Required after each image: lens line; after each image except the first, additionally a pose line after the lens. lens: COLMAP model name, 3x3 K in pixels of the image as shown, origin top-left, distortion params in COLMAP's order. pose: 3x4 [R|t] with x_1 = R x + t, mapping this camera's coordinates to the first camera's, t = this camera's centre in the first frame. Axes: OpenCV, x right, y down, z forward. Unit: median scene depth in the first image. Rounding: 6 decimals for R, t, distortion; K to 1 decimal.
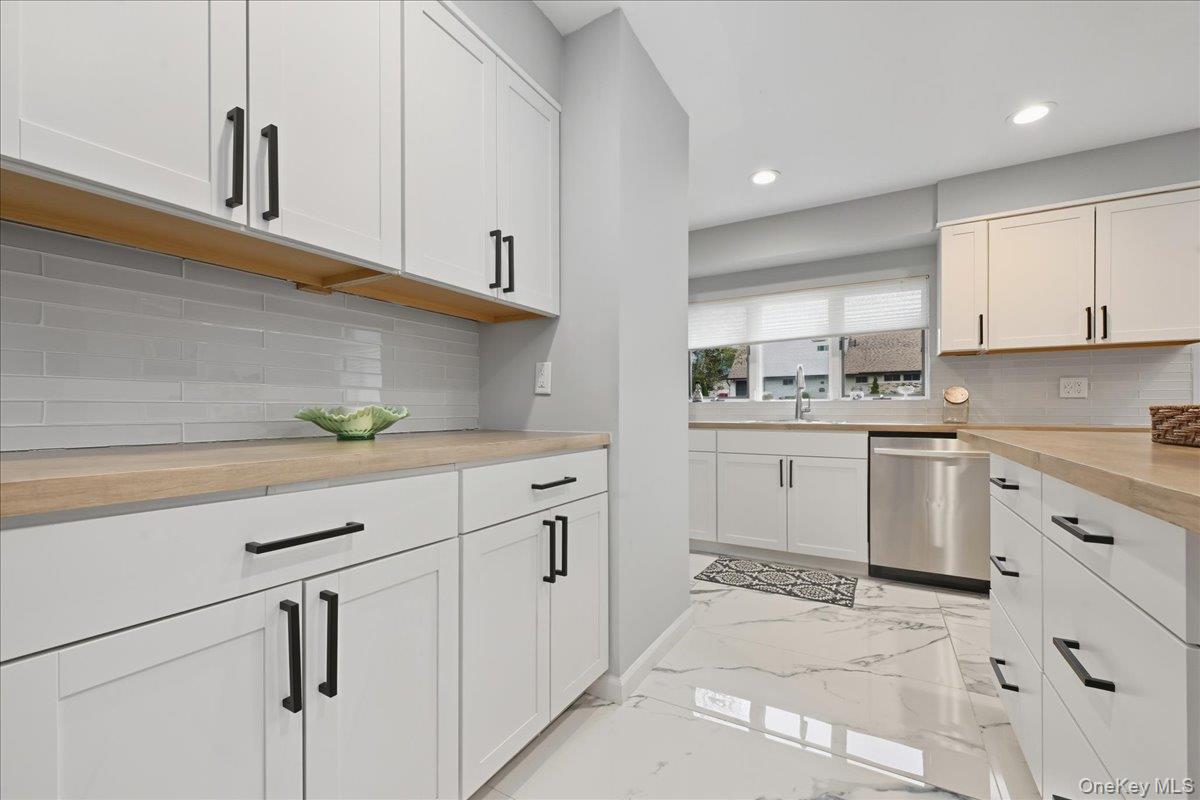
lens RADIAL K [[486.3, 0, 595.9], [0, 486.3, 409.1], [0, 0, 1]] dist [-0.000575, 0.000015]
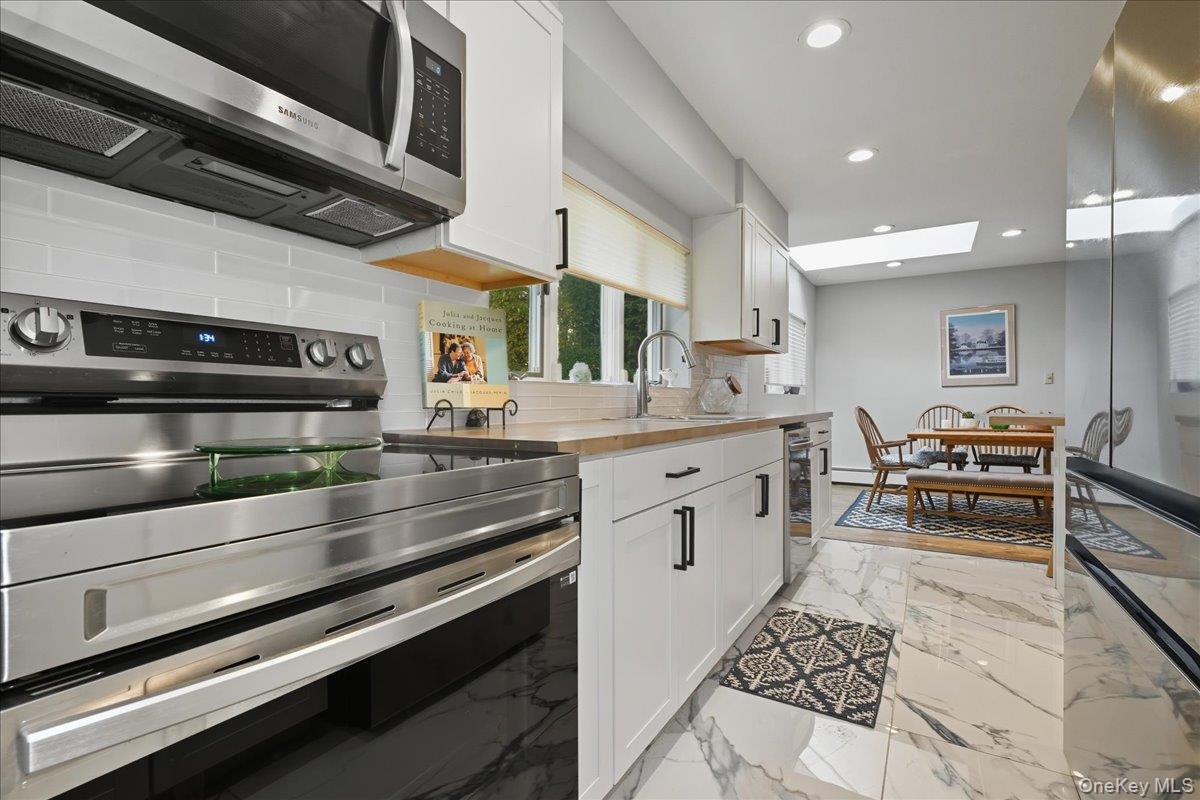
lens RADIAL K [[549.4, 0, 600.0], [0, 549.4, 400.0], [0, 0, 1]] dist [-0.003016, -0.000124]
pose [[0.015145, 0.001173, 0.999885, -0.390807], [-0.001625, 0.999998, -0.001149, 0.004176], [-0.999884, -0.001608, 0.015147, 1.316974]]
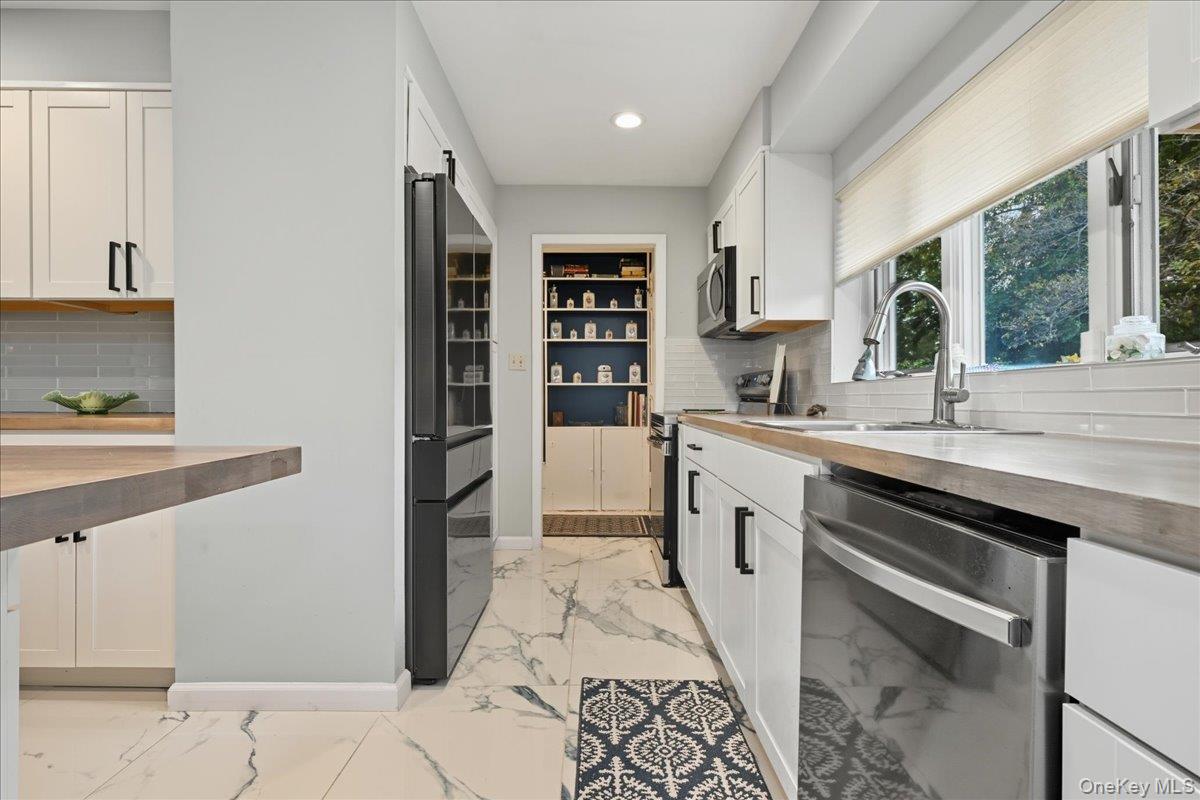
lens RADIAL K [[580.0, 0, 600.0], [0, 580.0, 400.0], [0, 0, 1]] dist [-0.002309, -0.000326]
pose [[0.515049, 0.005901, -0.857141, 0.842675], [-0.004044, 0.999982, 0.004455, 0.003168], [0.857151, 0.001172, 0.515063, 0.671659]]
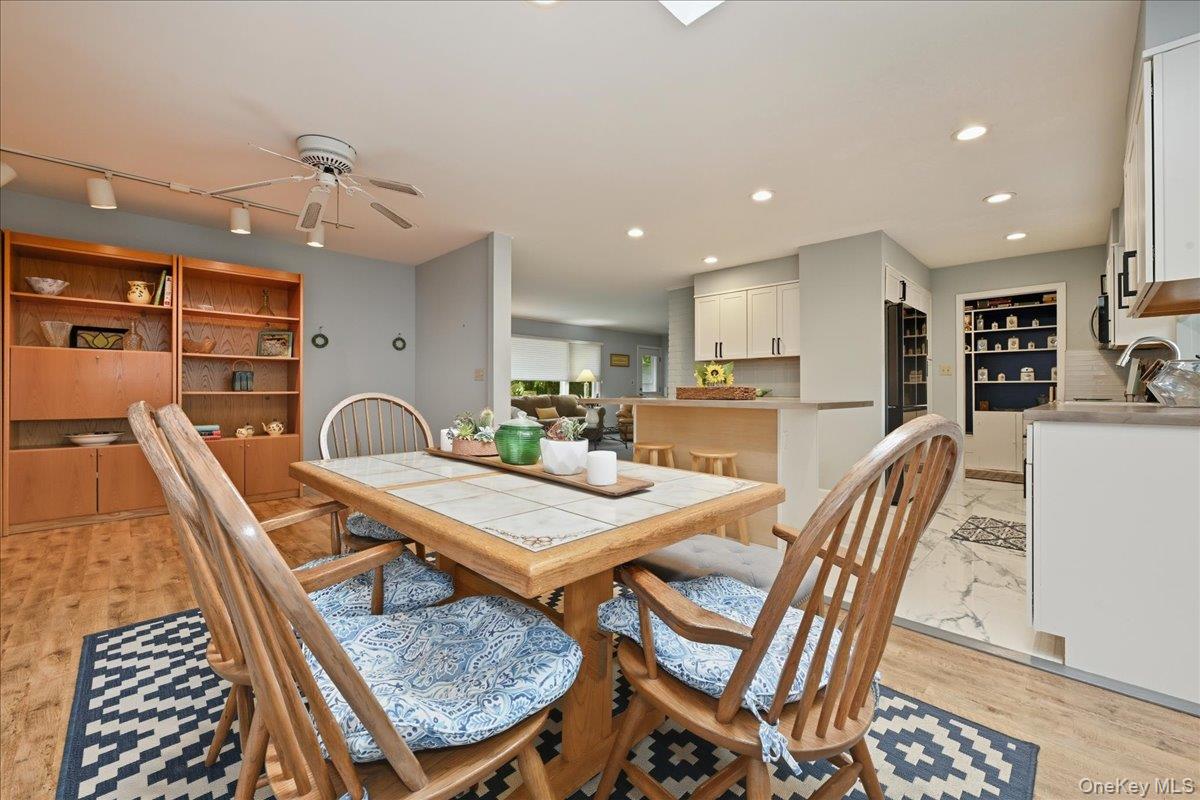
lens RADIAL K [[477.9, 0, 601.7], [0, 477.9, 390.7], [0, 0, 1]] dist [-0.000807, -0.000093]
pose [[-0.253524, -0.001257, -0.967328, 1.790655], [-0.003976, 0.999992, -0.000258, 0.009115], [0.967321, 0.003781, -0.253527, 0.352761]]
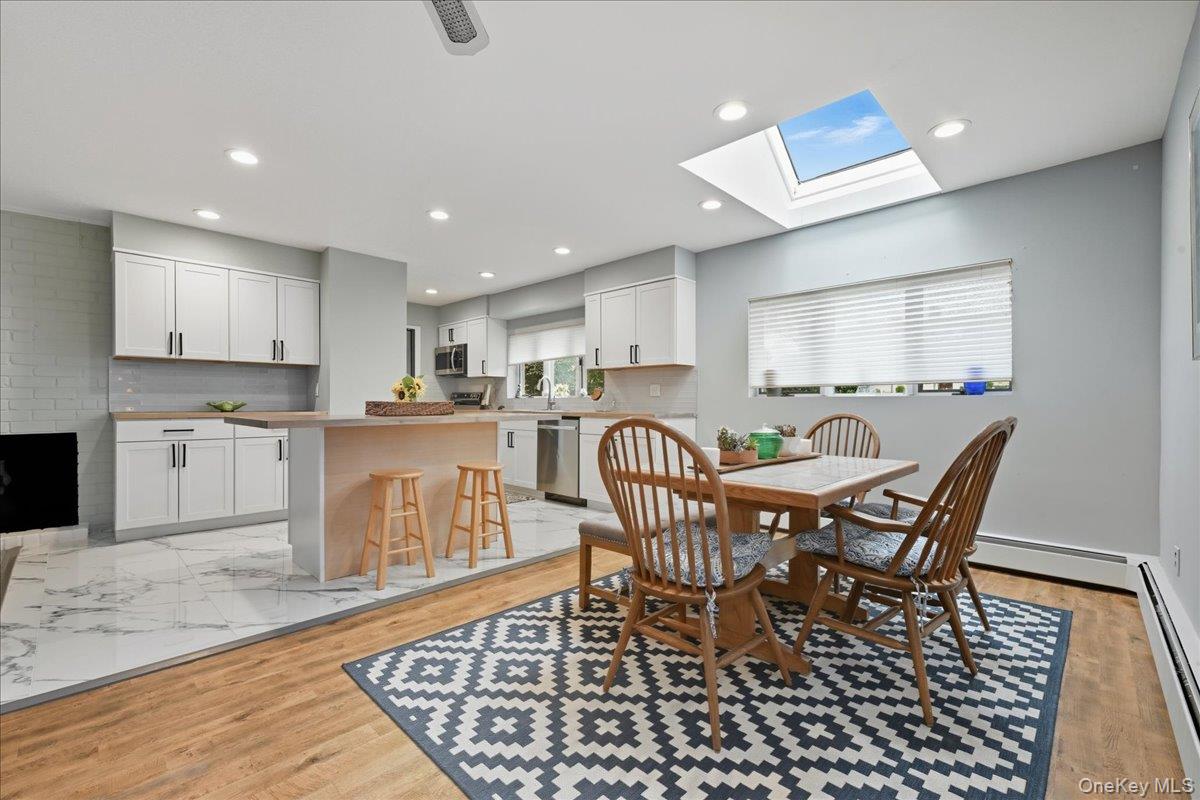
lens RADIAL K [[507.7, 0, 593.9], [0, 507.7, 400.9], [0, 0, 1]] dist [-0.001331, -0.000197]
pose [[0.970295, 0.001796, -0.241918, 1.217993], [-0.002756, 0.999990, -0.003633, -0.000794], [0.241909, 0.004192, 0.970290, -0.747569]]
